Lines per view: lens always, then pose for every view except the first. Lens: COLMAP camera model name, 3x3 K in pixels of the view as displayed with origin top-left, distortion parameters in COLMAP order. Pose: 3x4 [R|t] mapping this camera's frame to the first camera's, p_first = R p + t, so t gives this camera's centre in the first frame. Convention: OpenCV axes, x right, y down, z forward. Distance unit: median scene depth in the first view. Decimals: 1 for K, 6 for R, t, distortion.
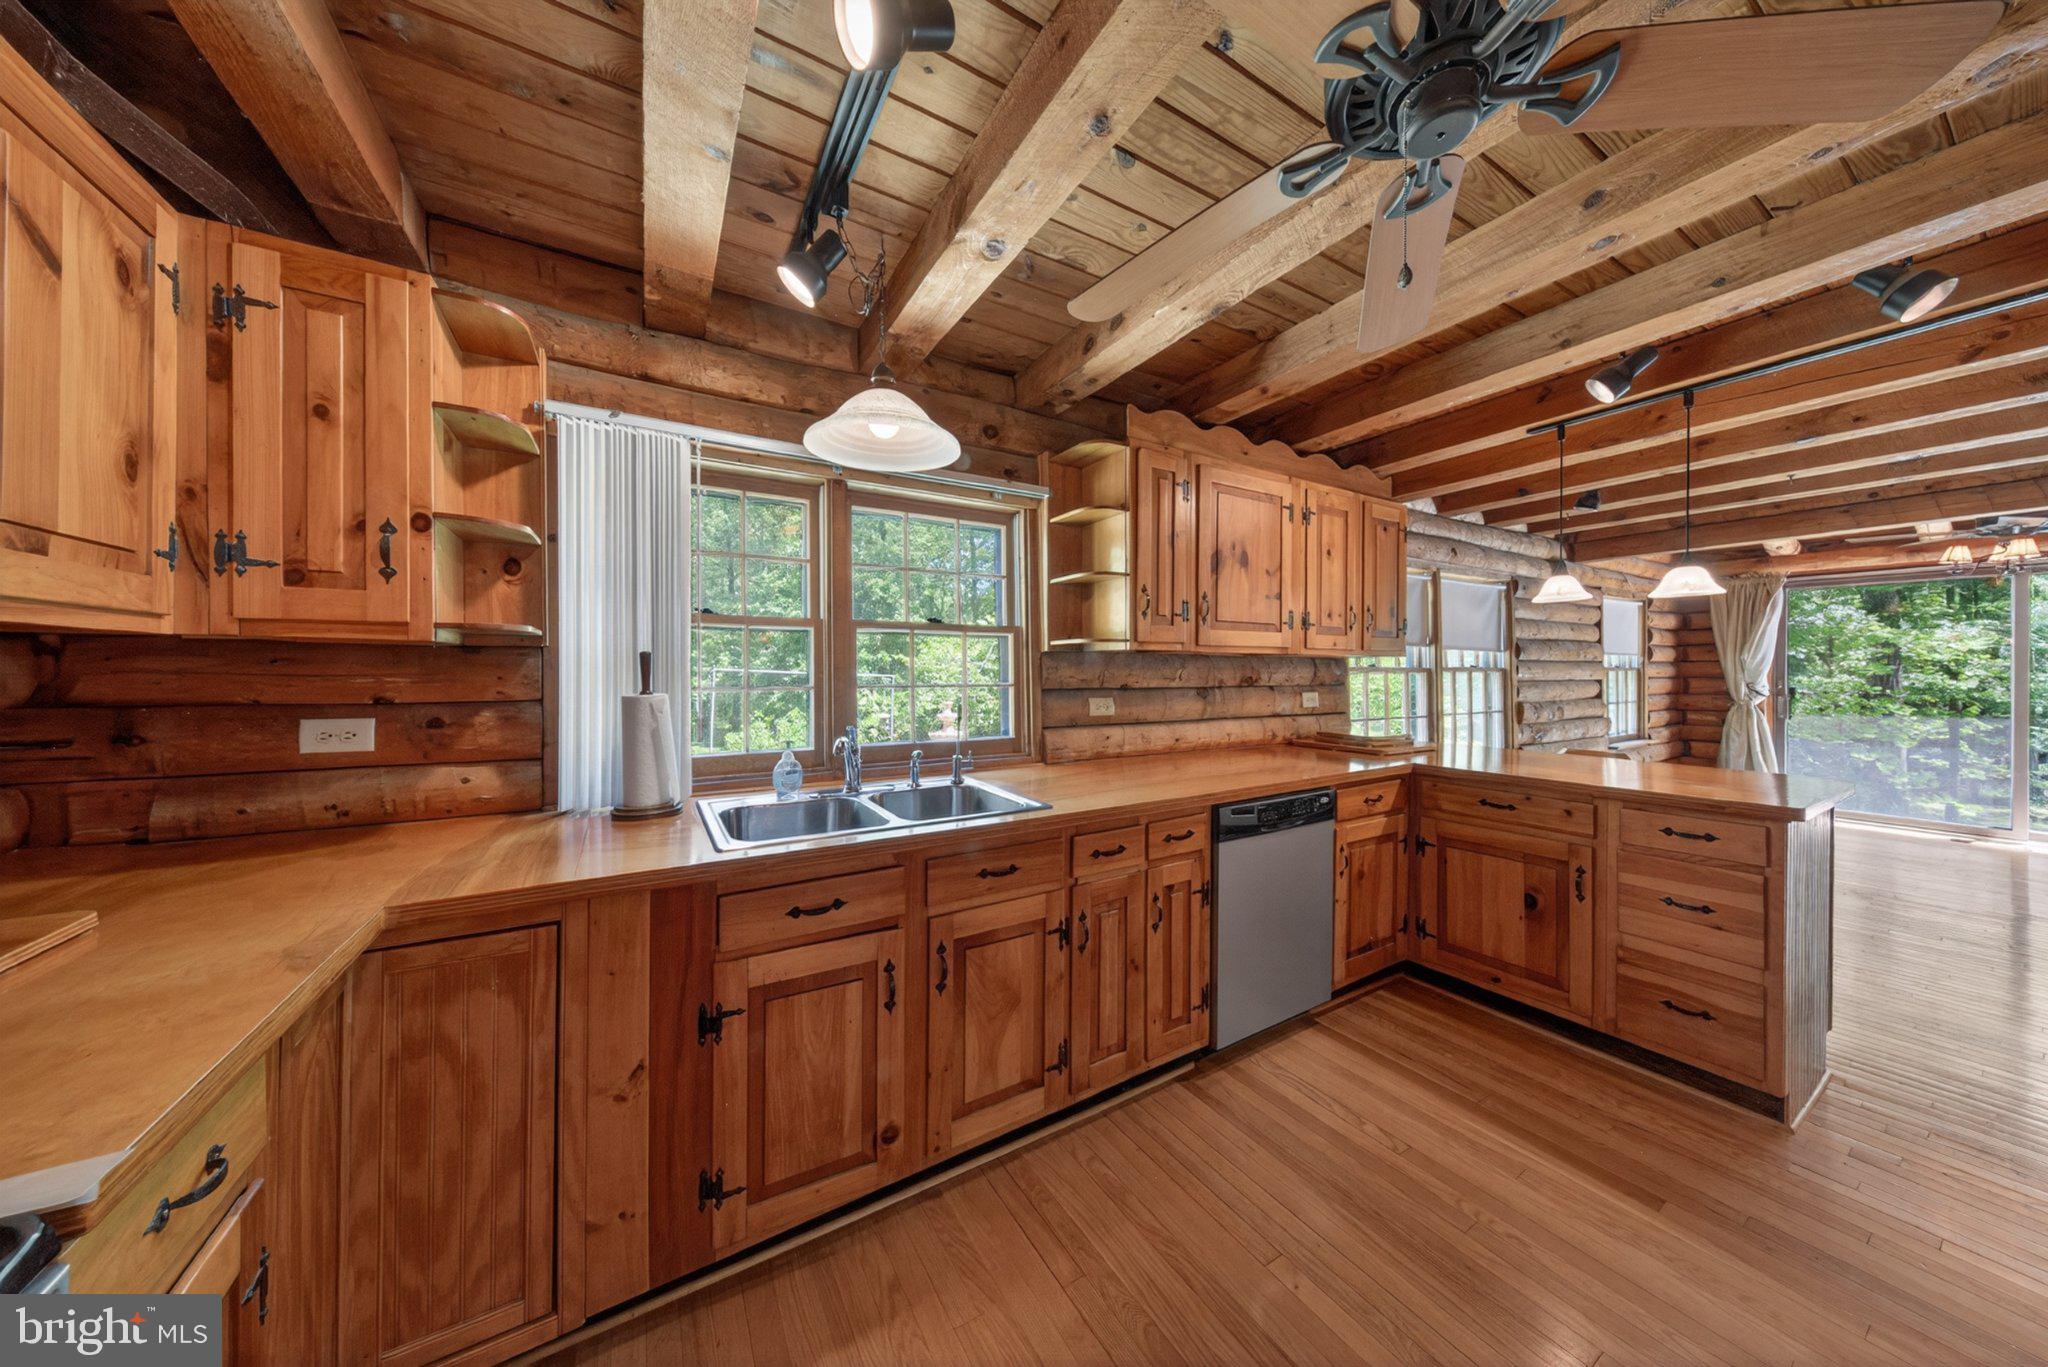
lens RADIAL K [[648.2, 0, 1031.1], [0, 648.2, 671.8], [0, 0, 1]] dist [0.006450, -0.003237]
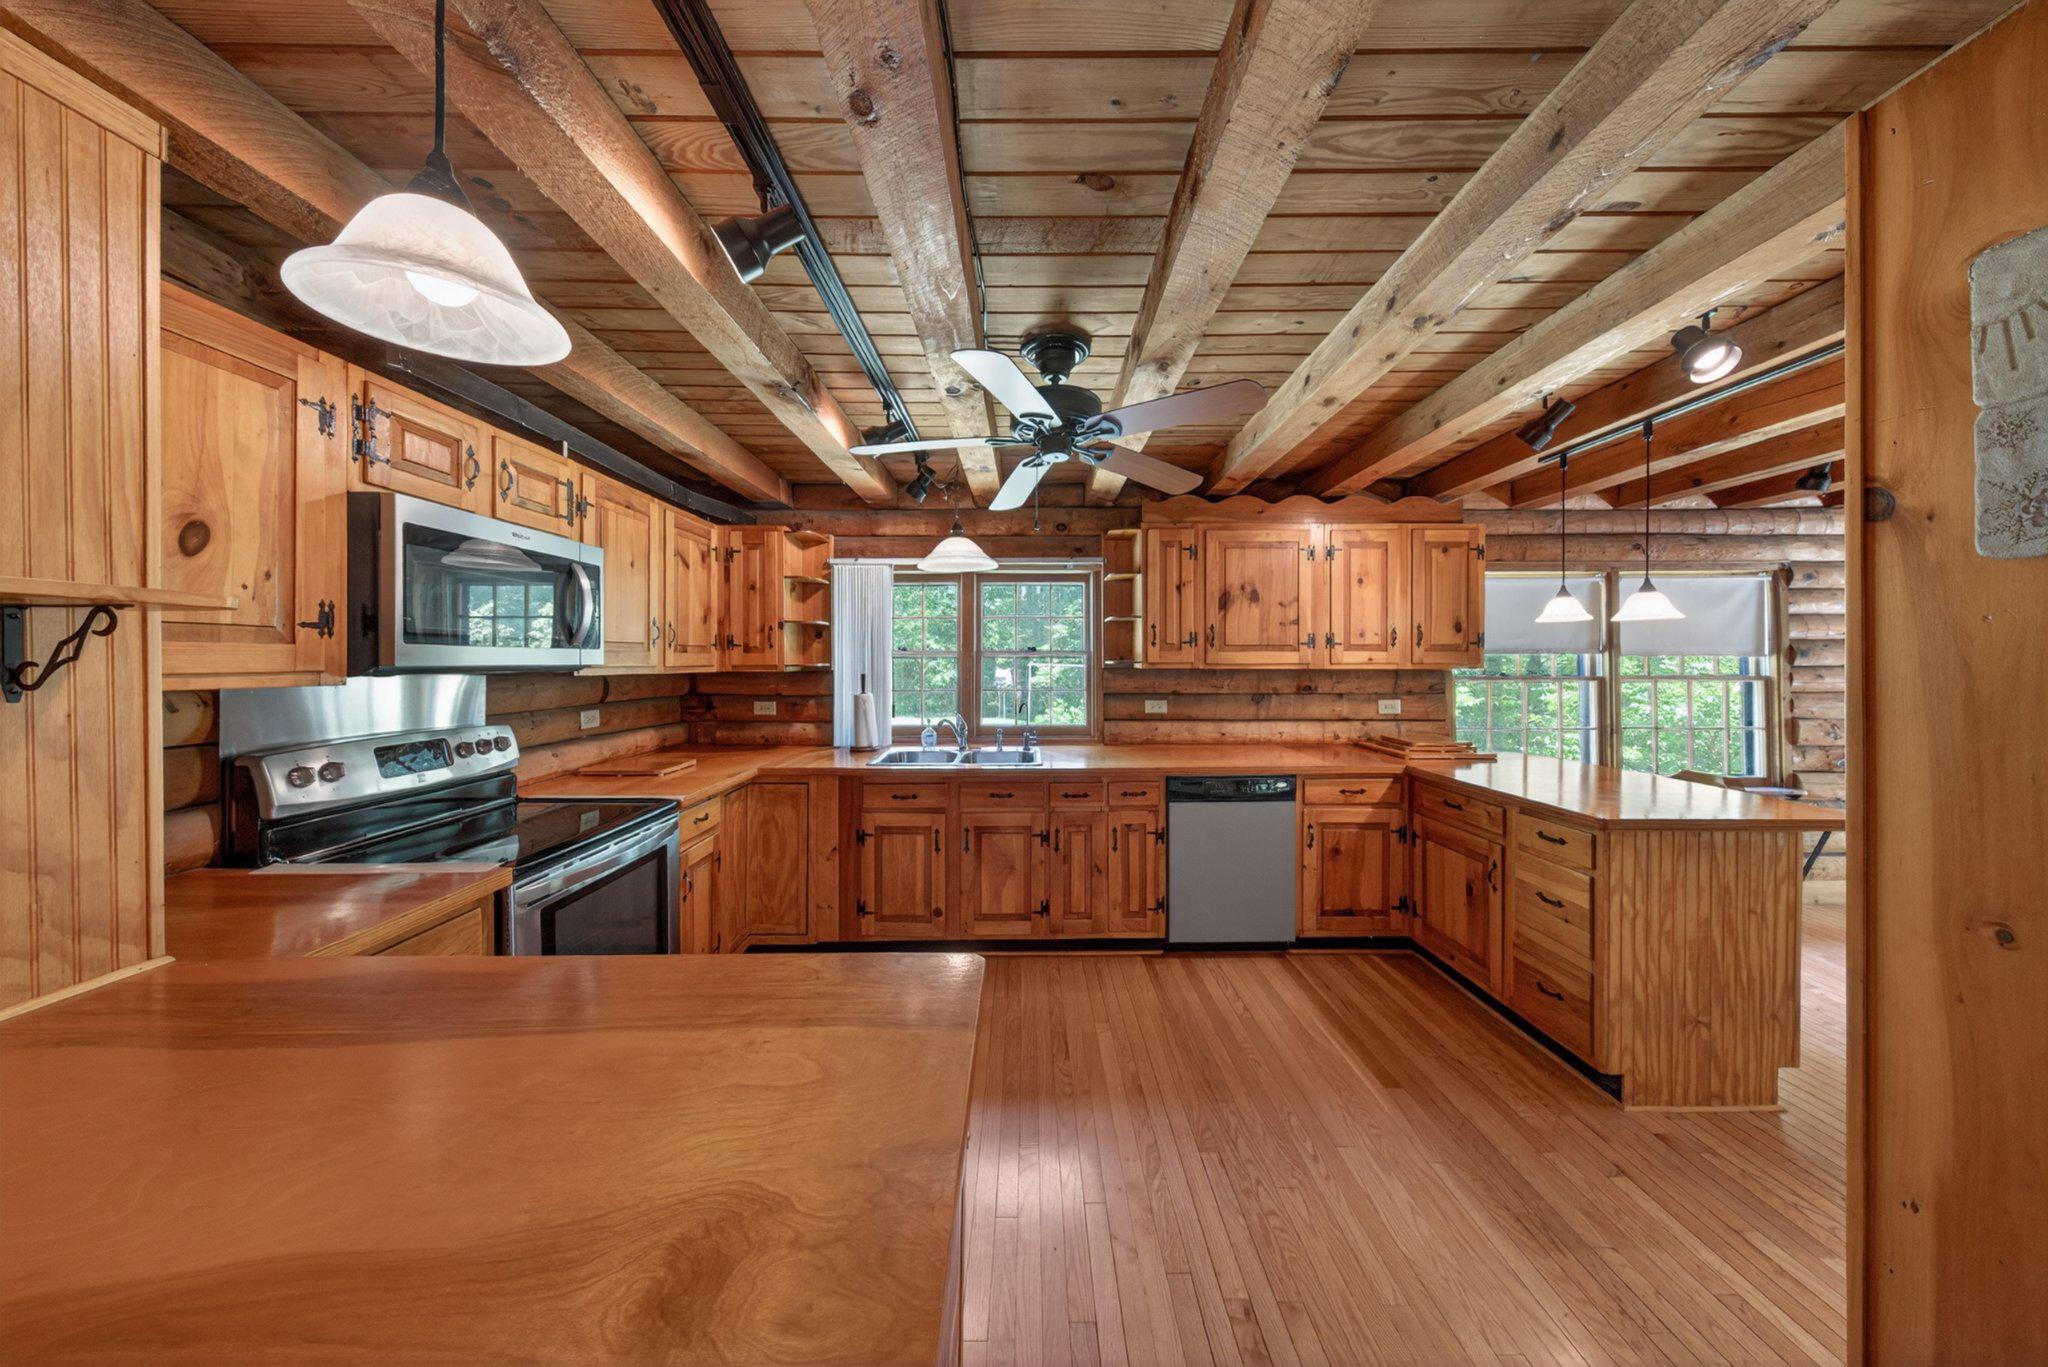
lens RADIAL K [[654.4, 0, 1017.8], [0, 654.4, 658.4], [0, 0, 1]] dist [0.000141, -0.000031]
pose [[0.852202, -0.002421, -0.523208, 0.815432], [0.002176, 0.999997, -0.001083, -0.066734], [0.523209, -0.000216, 0.852205, -0.474249]]
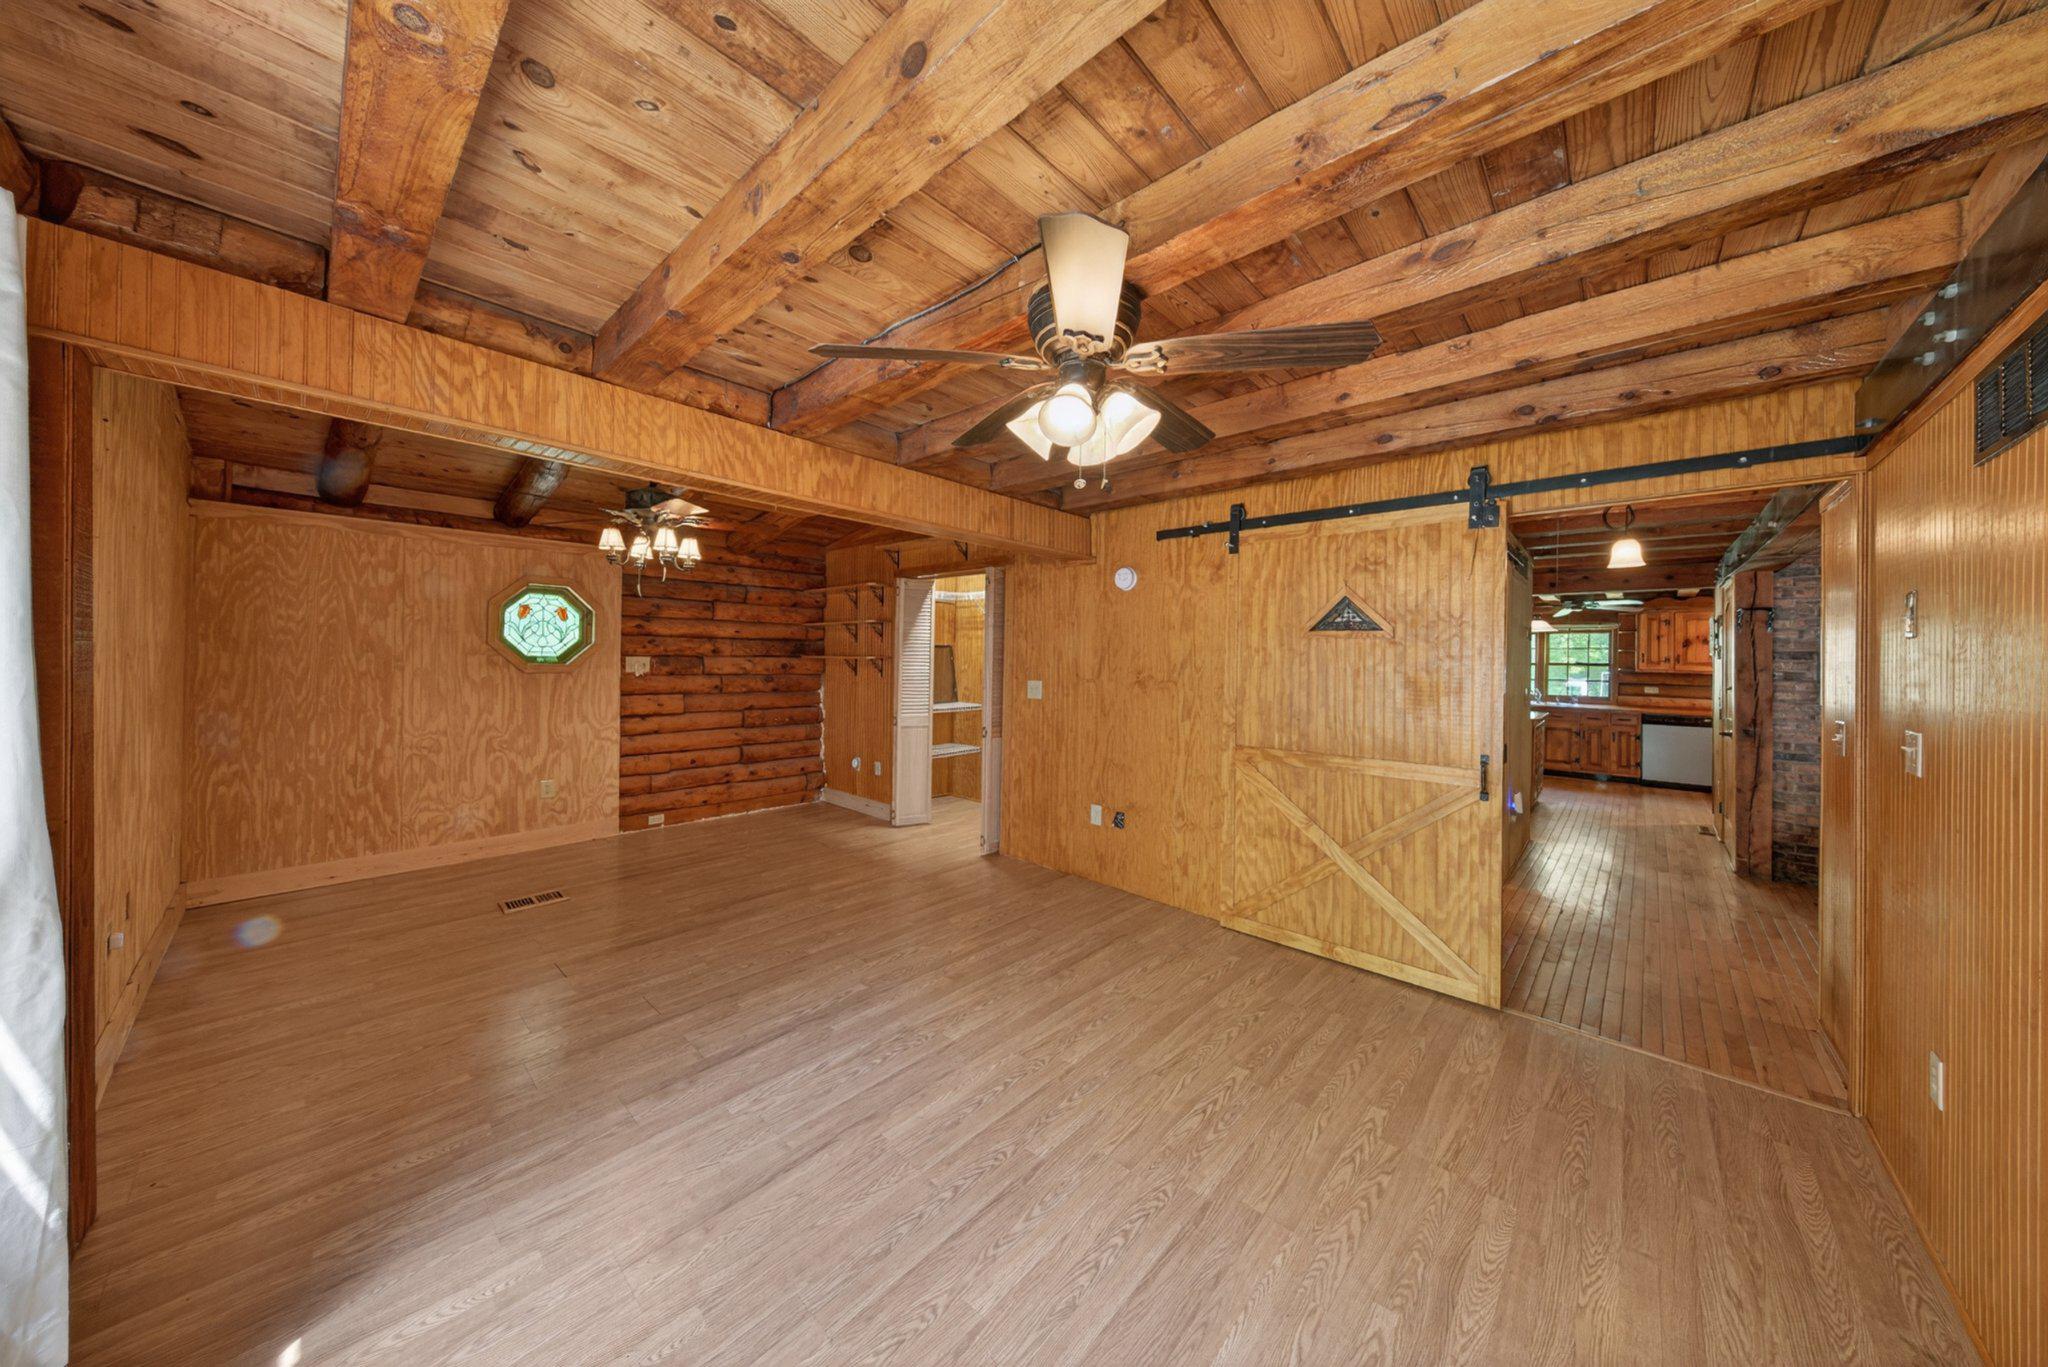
lens RADIAL K [[648.2, 0, 1031.1], [0, 648.2, 671.8], [0, 0, 1]] dist [0.006450, -0.003237]
pose [[0.290358, 0.021746, -0.956671, 3.009389], [-0.015576, 0.999717, 0.017997, -0.056576], [0.956791, 0.009675, 0.290615, -3.675734]]
